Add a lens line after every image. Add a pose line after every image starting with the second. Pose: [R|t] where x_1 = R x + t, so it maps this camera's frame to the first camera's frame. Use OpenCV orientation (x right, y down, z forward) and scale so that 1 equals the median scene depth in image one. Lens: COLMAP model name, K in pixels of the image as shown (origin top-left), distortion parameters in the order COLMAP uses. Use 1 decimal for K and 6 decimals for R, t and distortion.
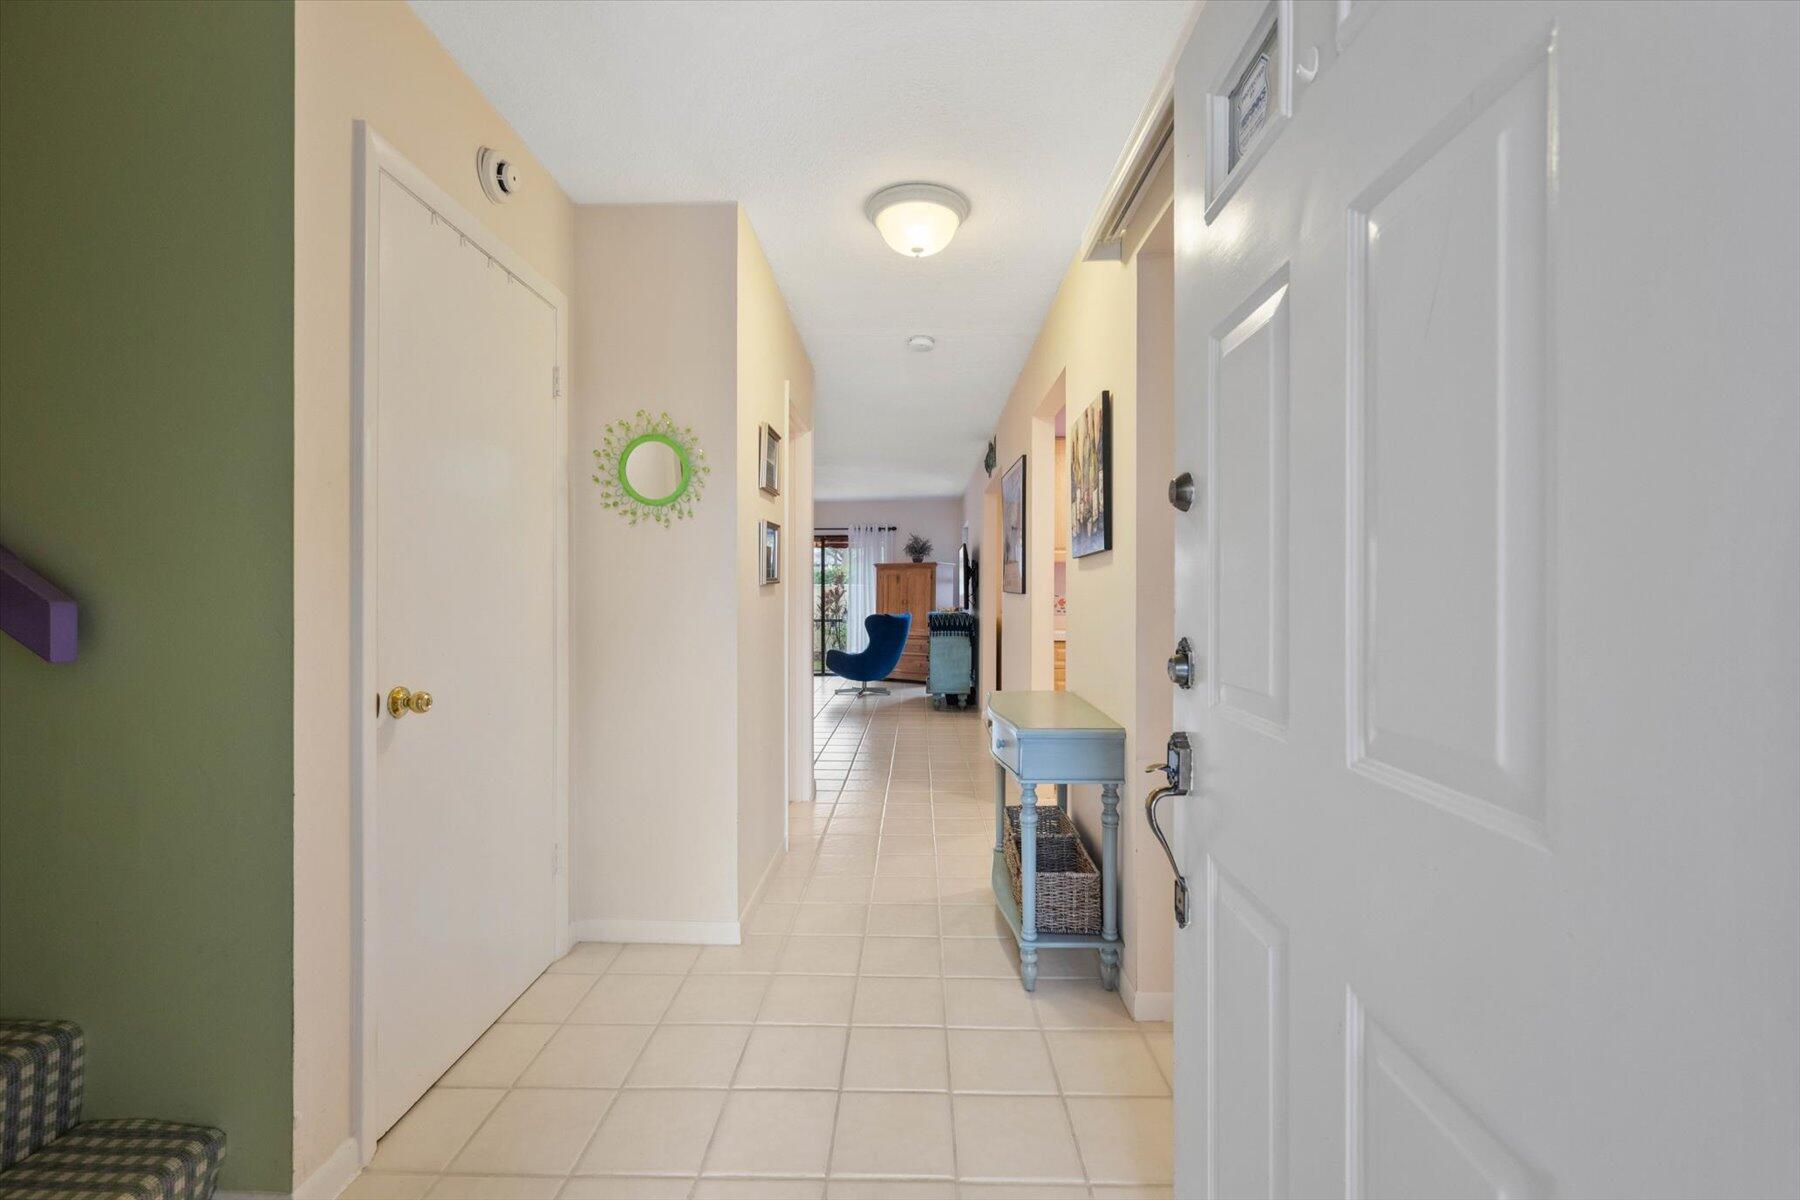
lens RADIAL K [[721.2, 0, 905.2], [0, 721.2, 606.1], [0, 0, 1]] dist [0.002499, -0.000439]
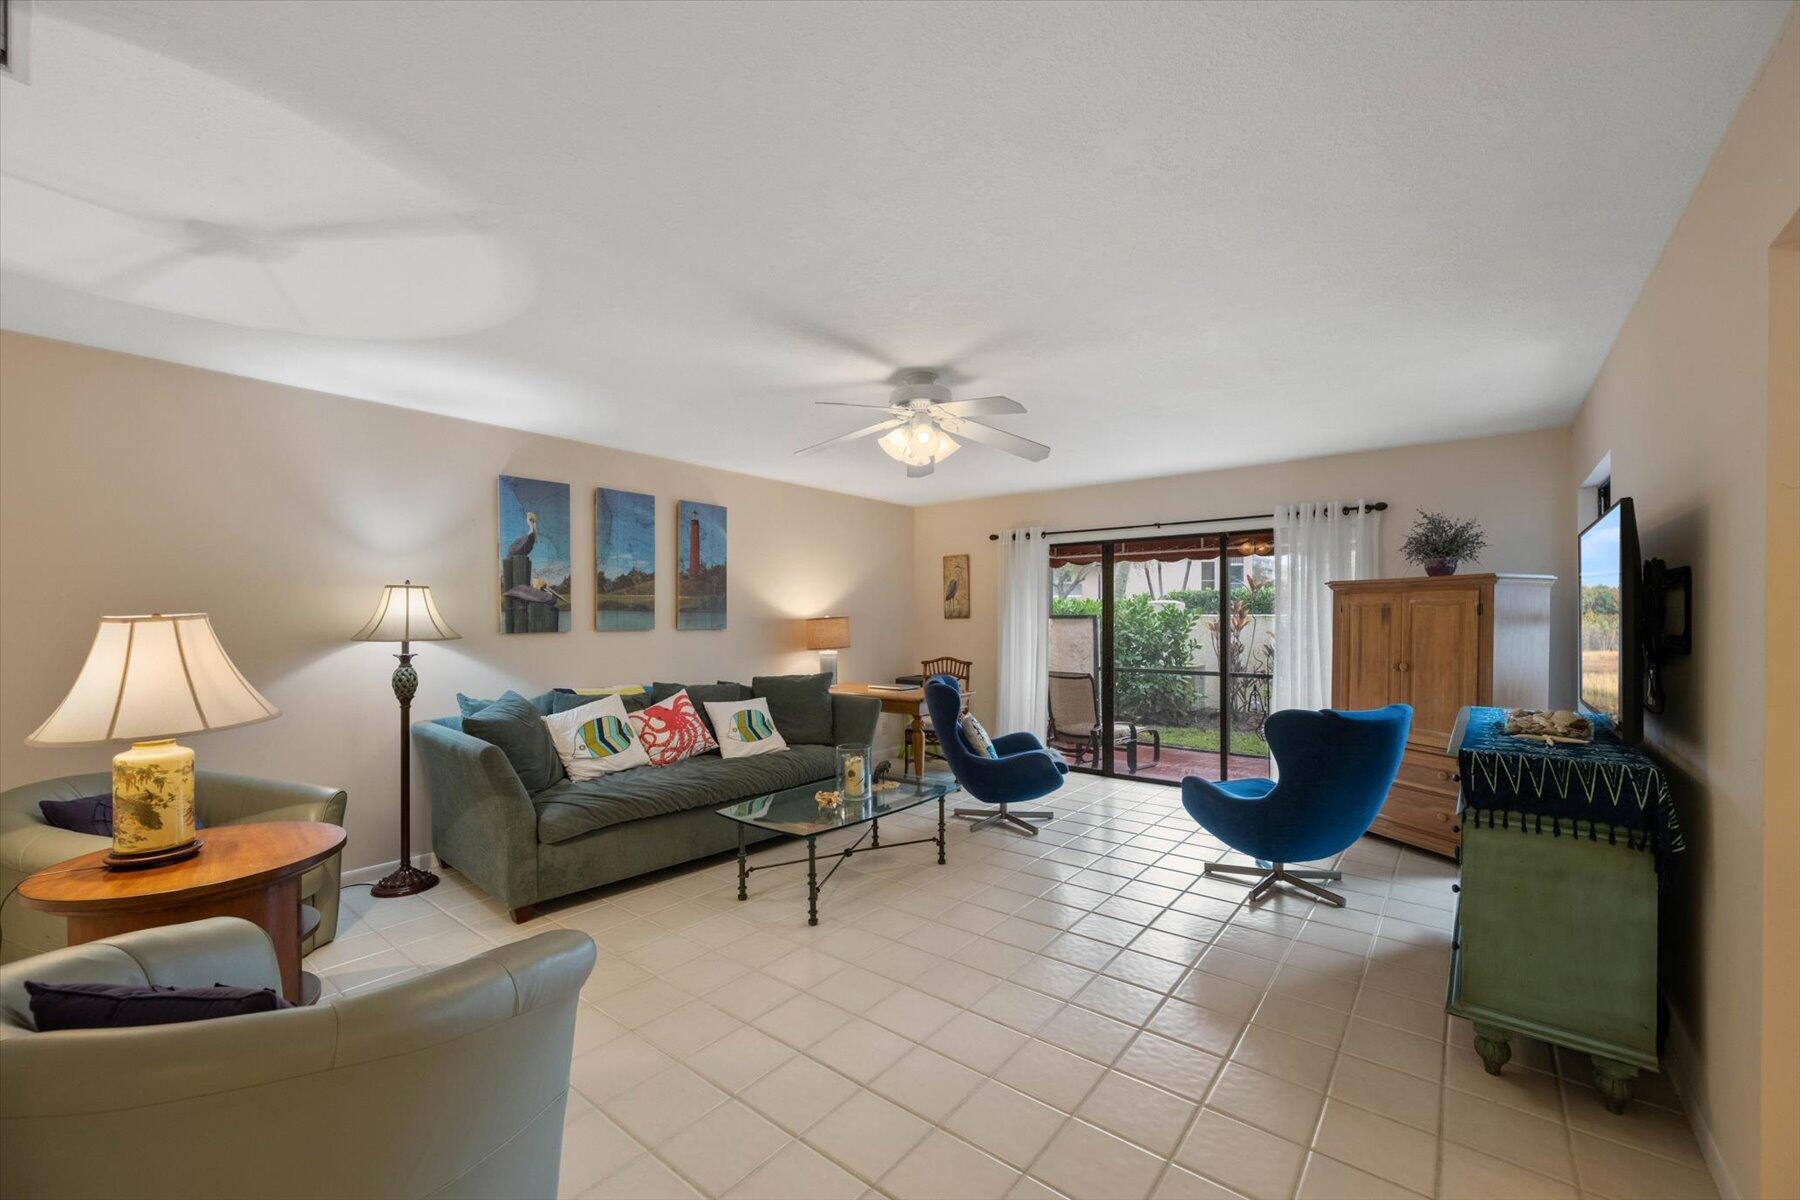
lens RADIAL K [[721.2, 0, 895.7], [0, 721.2, 619.1], [0, 0, 1]] dist [0.002499, -0.000439]
pose [[0.790867, -0.003219, -0.611979, 0.023977], [-0.005229, 0.999914, -0.012016, -0.027519], [0.611965, 0.012703, 0.790783, 0.455730]]
